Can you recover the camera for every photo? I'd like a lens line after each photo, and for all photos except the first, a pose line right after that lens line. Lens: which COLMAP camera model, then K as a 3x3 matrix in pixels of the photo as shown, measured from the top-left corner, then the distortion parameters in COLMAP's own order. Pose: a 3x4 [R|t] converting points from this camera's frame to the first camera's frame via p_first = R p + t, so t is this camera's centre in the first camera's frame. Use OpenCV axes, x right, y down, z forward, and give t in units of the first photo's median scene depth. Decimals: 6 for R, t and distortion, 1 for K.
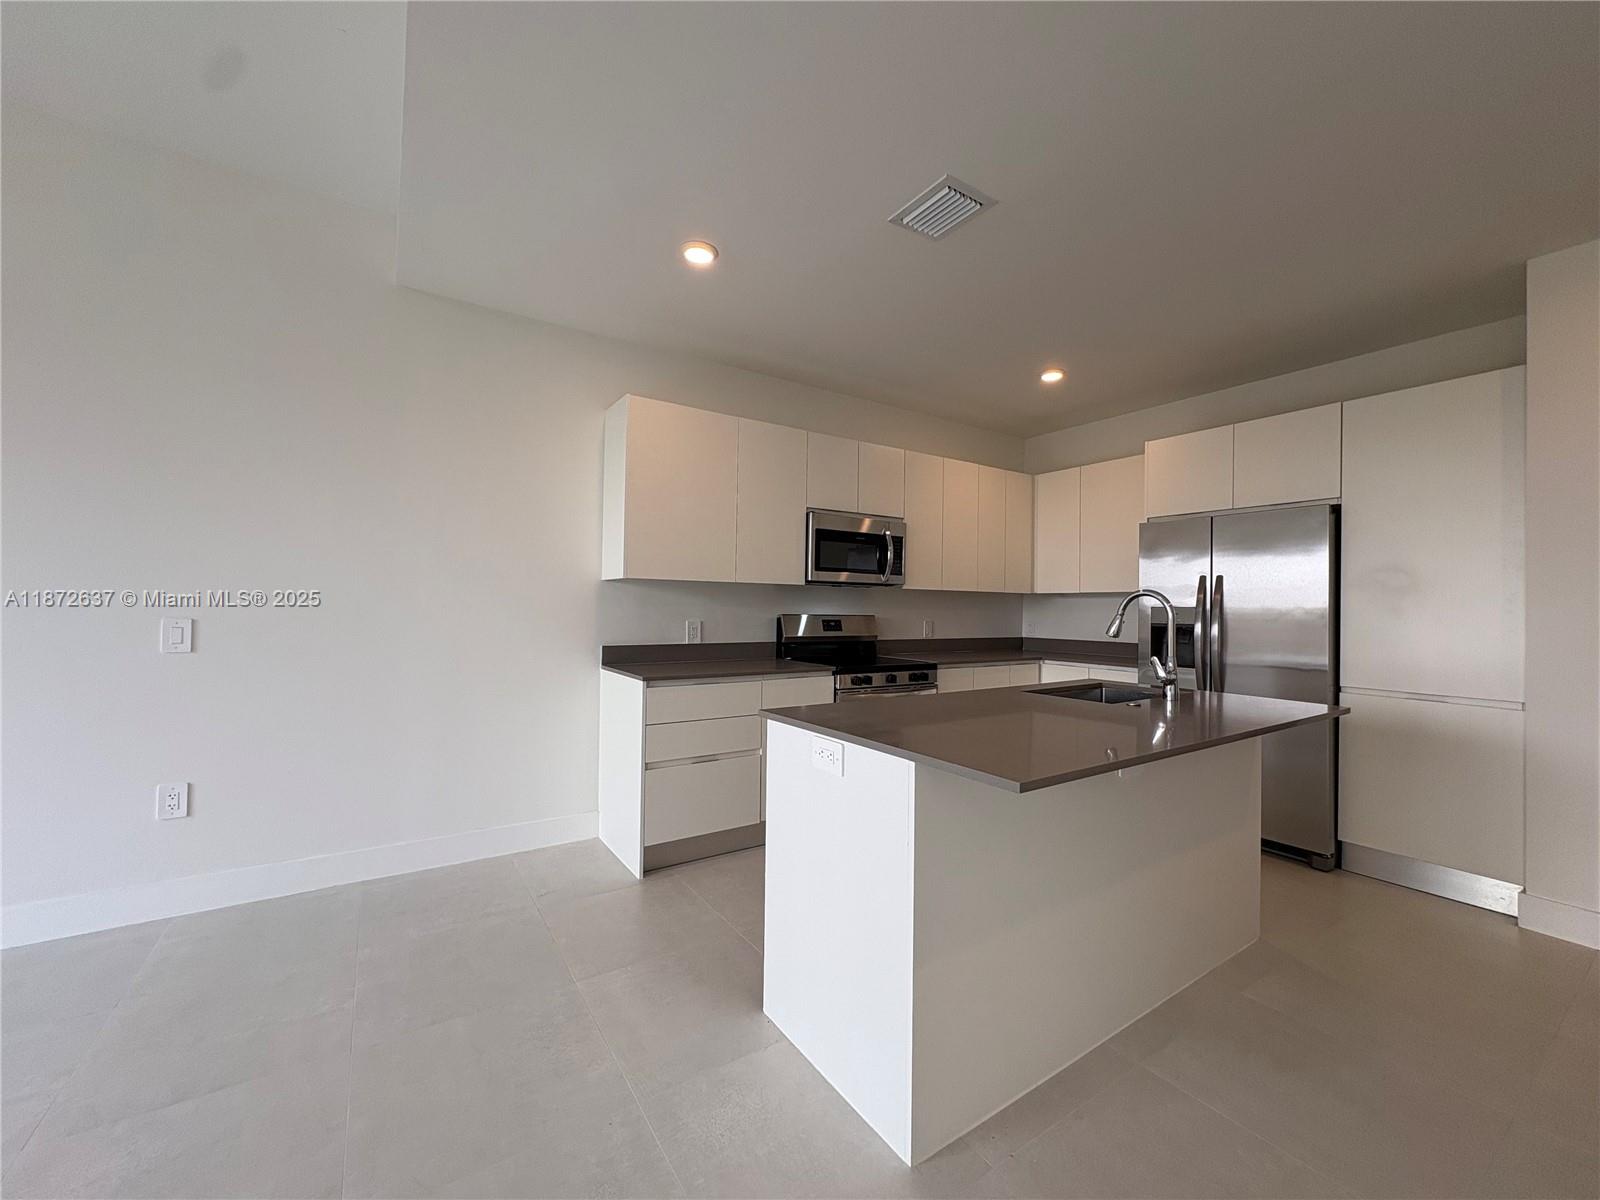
lens RADIAL K [[635.4, 0, 798.4], [0, 635.4, 600.0], [0, 0, 1]] dist [-0.000329, 0.000286]
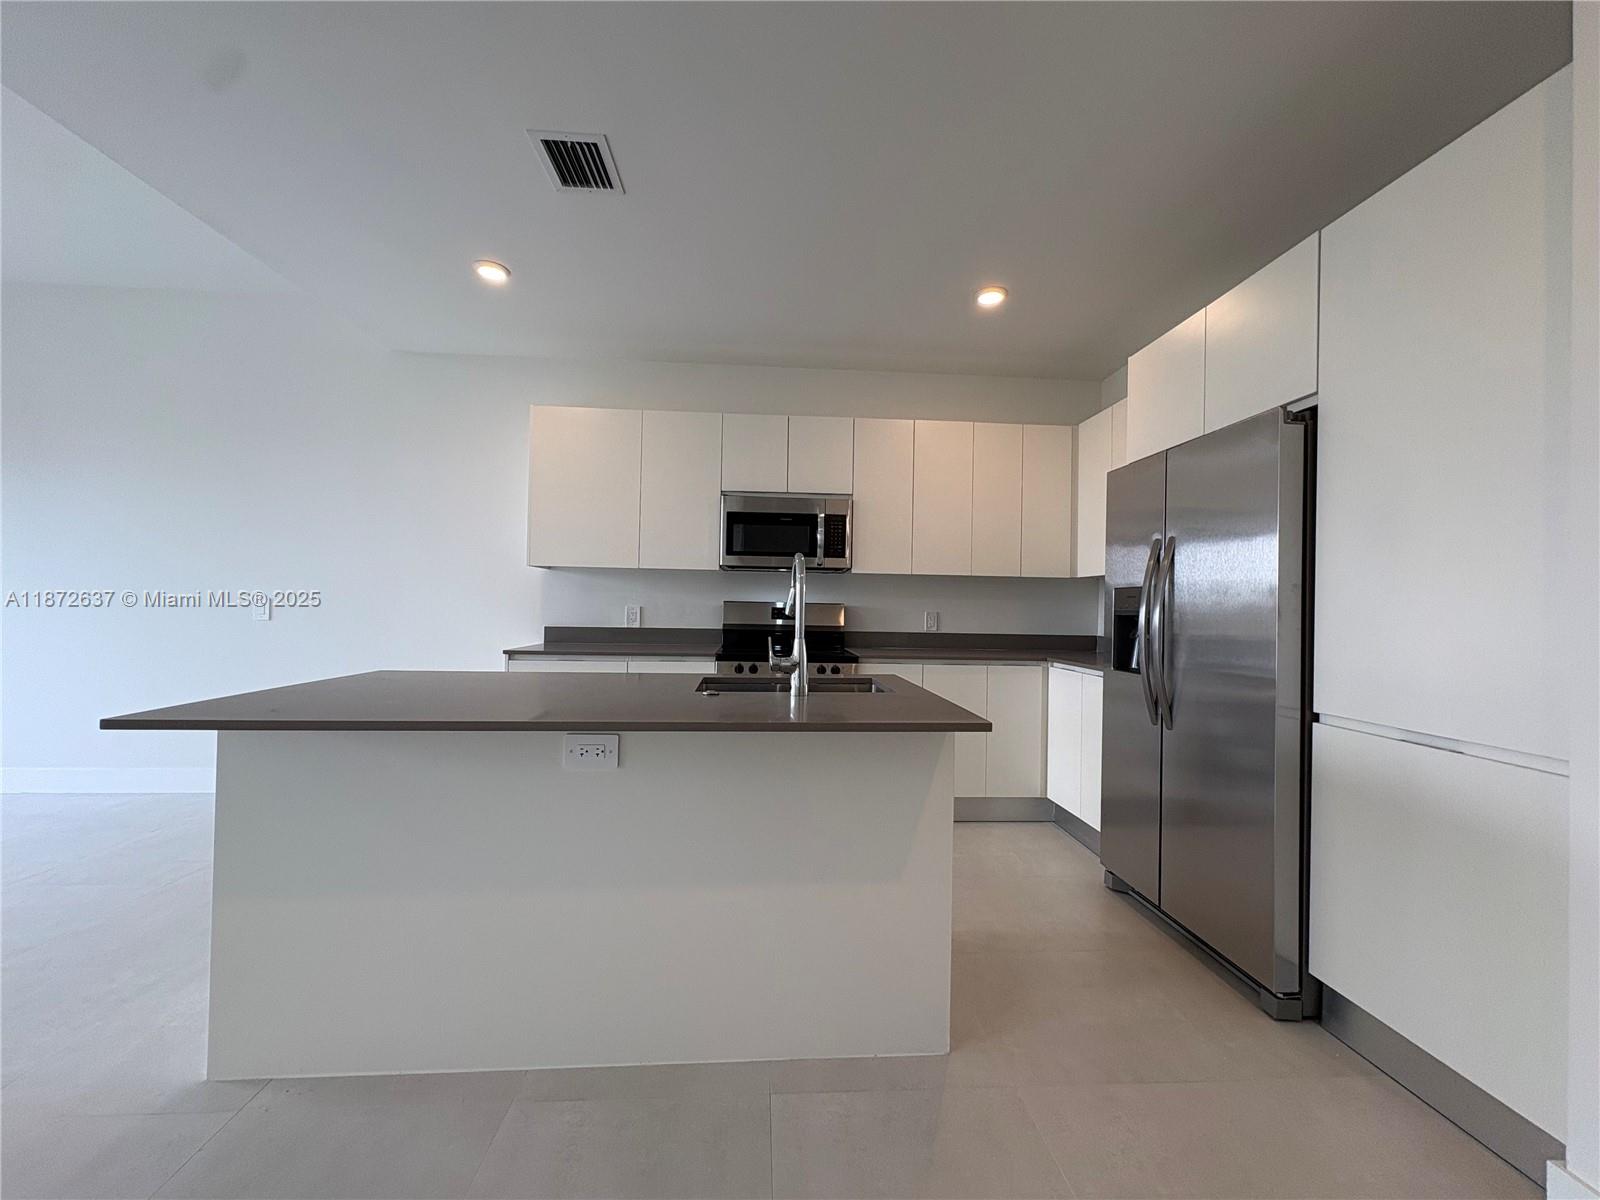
lens RADIAL K [[635.4, 0, 796.2], [0, 635.4, 592.9], [0, 0, 1]] dist [-0.000329, 0.000286]
pose [[0.867138, -0.009300, -0.497981, 0.606881], [0.000692, 0.999847, -0.017466, 0.029339], [0.498067, 0.014801, 0.867012, 0.205089]]
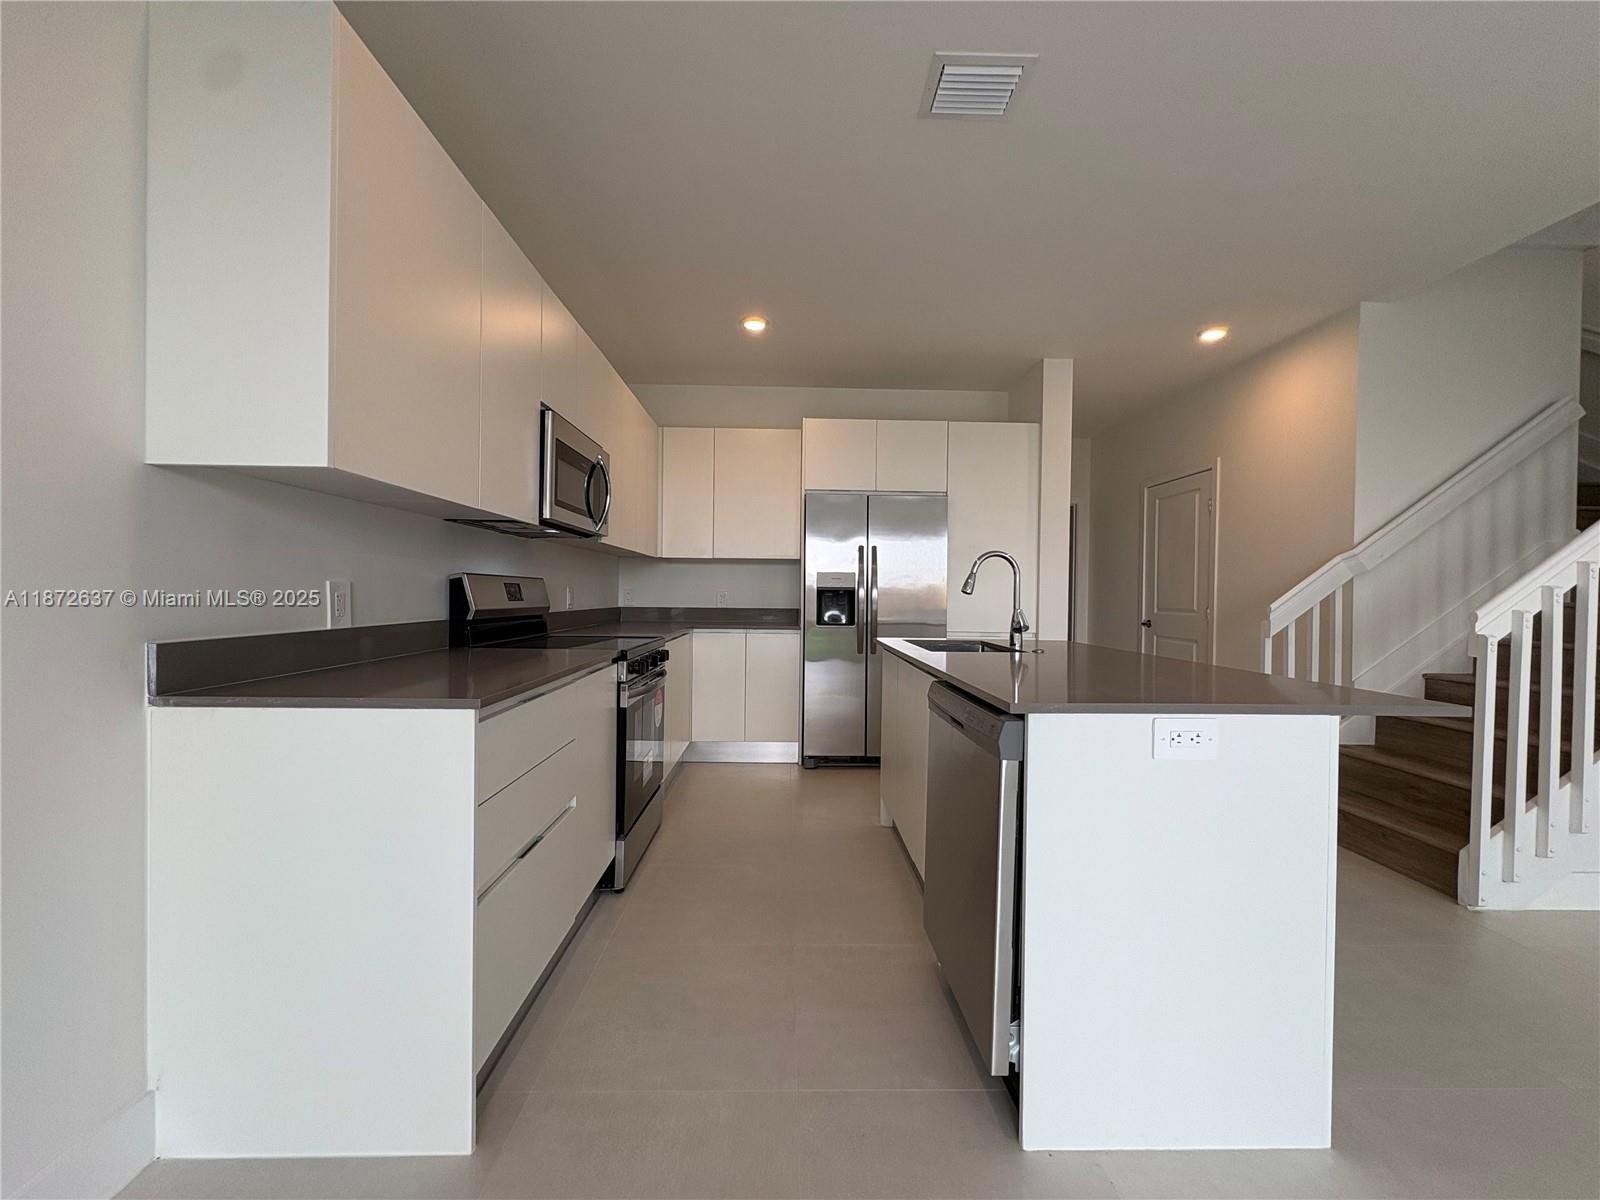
lens RADIAL K [[635.4, 0, 799.2], [0, 635.4, 602.6], [0, 0, 1]] dist [-0.000329, 0.000286]
pose [[0.533870, -0.019351, 0.845345, -0.383405], [-0.013952, 0.999400, 0.031688, 0.028659], [-0.845451, -0.028711, 0.533280, 0.448339]]
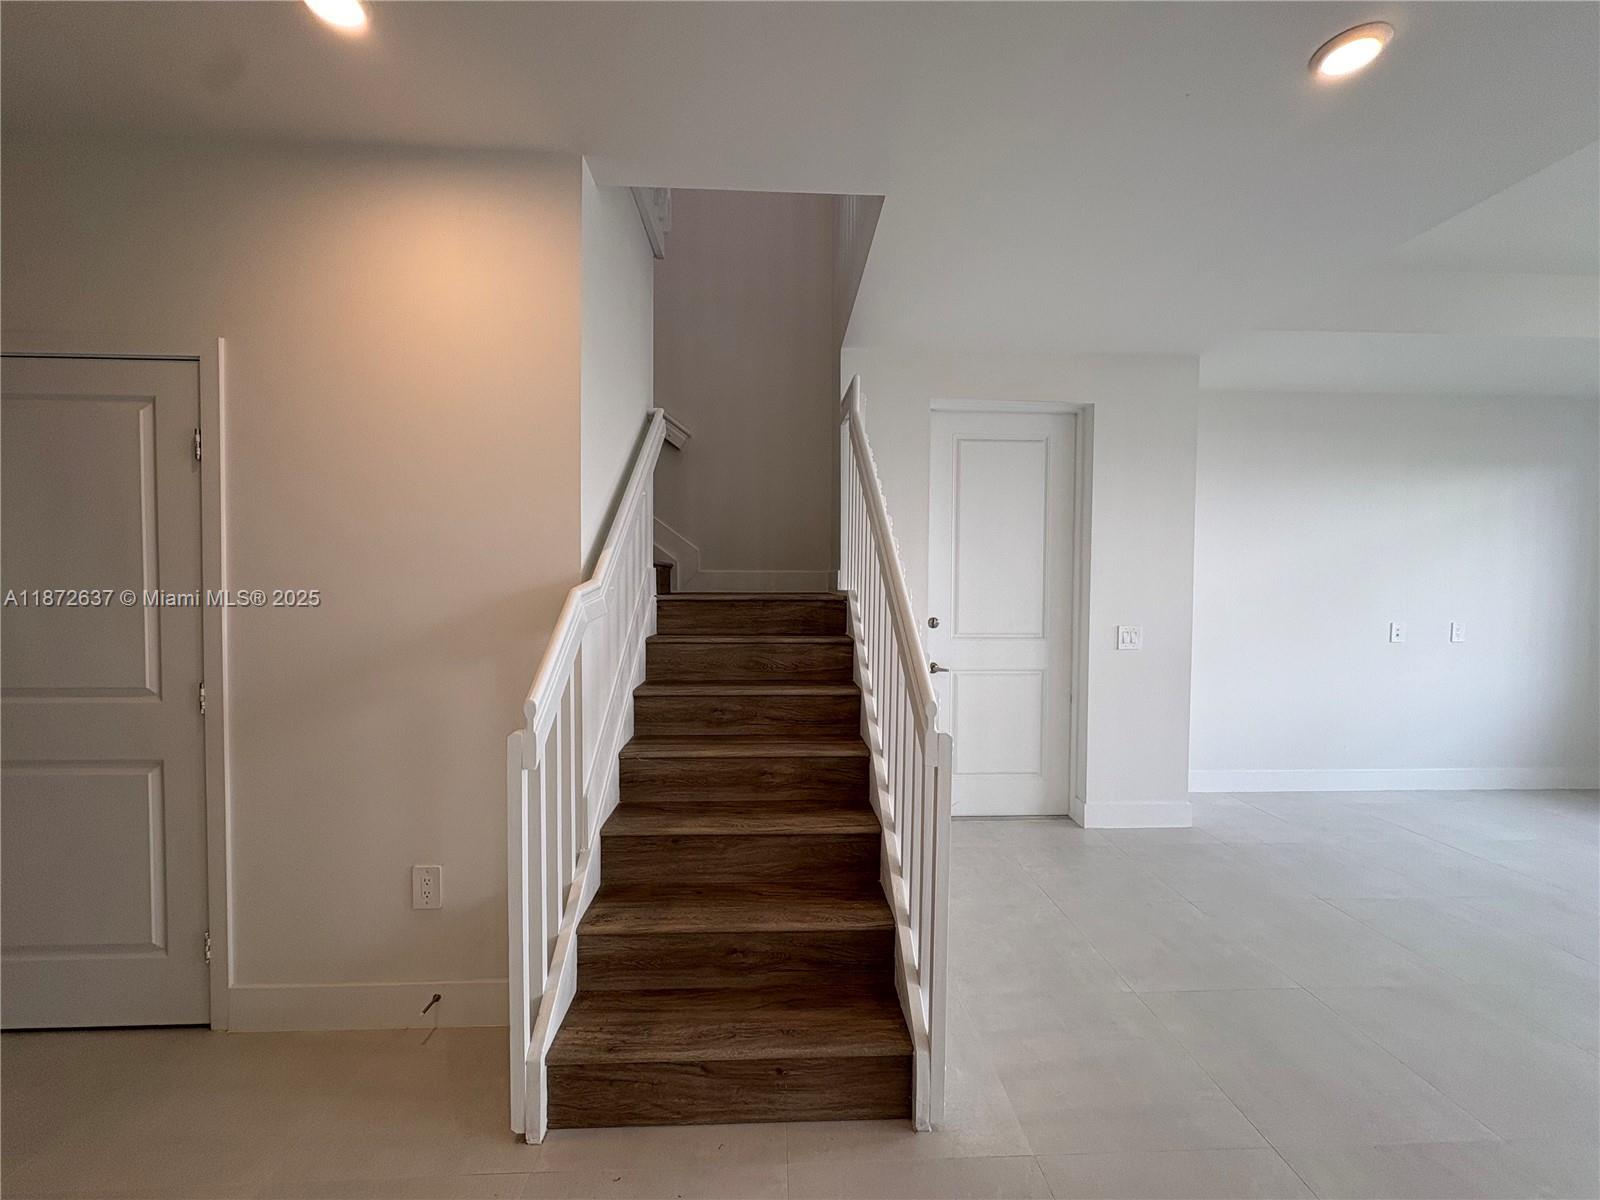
lens RADIAL K [[635.4, 0, 805.4], [0, 635.4, 603.6], [0, 0, 1]] dist [-0.000329, 0.000286]
pose [[-0.858379, -0.040367, 0.511425, 0.350677], [-0.027117, 0.999076, 0.033344, -0.030058], [-0.512299, 0.014754, -0.858681, 0.624518]]
